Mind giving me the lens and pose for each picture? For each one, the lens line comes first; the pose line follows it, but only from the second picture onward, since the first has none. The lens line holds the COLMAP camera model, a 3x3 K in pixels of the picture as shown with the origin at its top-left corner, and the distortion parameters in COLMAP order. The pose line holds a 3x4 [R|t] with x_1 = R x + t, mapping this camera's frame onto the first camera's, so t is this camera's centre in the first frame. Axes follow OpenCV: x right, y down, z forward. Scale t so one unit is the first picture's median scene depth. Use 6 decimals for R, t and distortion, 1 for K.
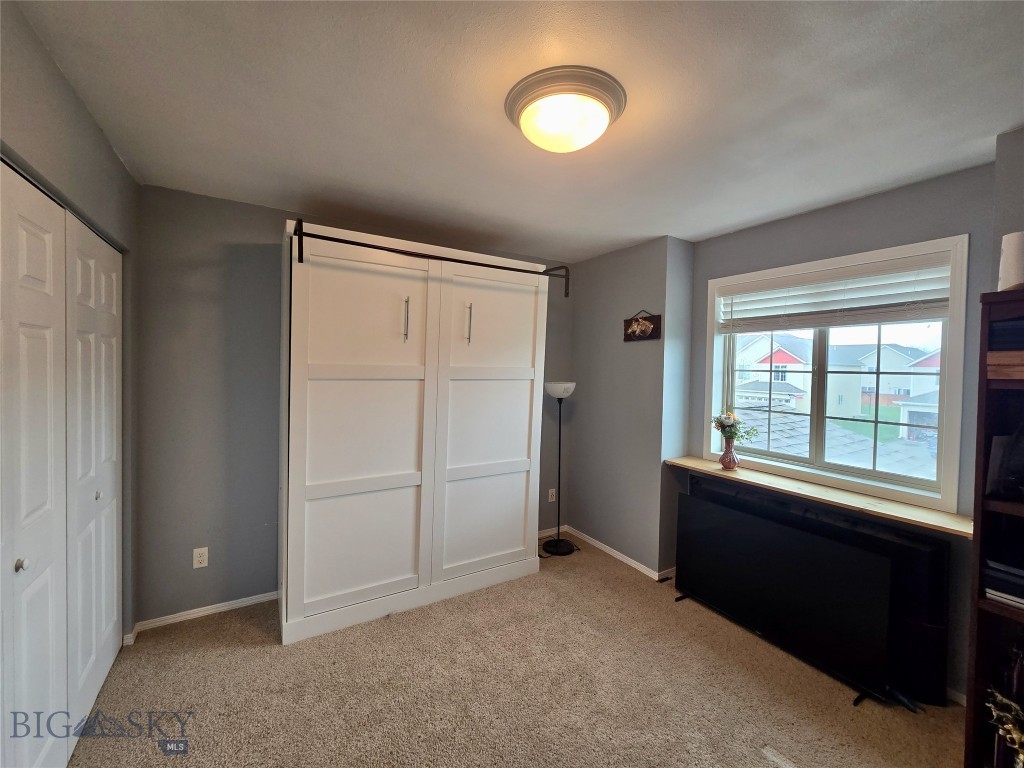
lens RADIAL K [[416.7, 0, 512.1], [0, 416.7, 377.0], [0, 0, 1]] dist [-0.001162, -0.000210]
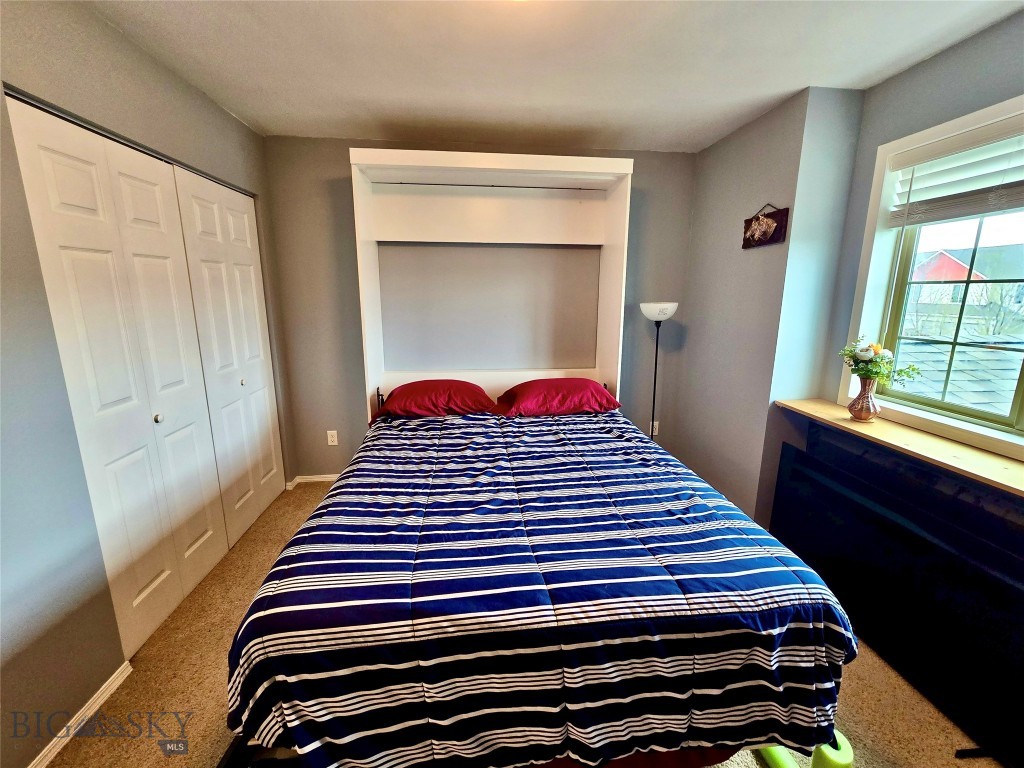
lens RADIAL K [[414.1, 0, 512.9], [0, 414.1, 375.0], [0, 0, 1]] dist [0.000212, -0.000056]
pose [[0.904295, 0.069765, -0.421168, 0.250459], [0.003225, 0.985412, 0.170155, 0.016480], [0.426895, -0.155229, 0.890879, 0.095452]]
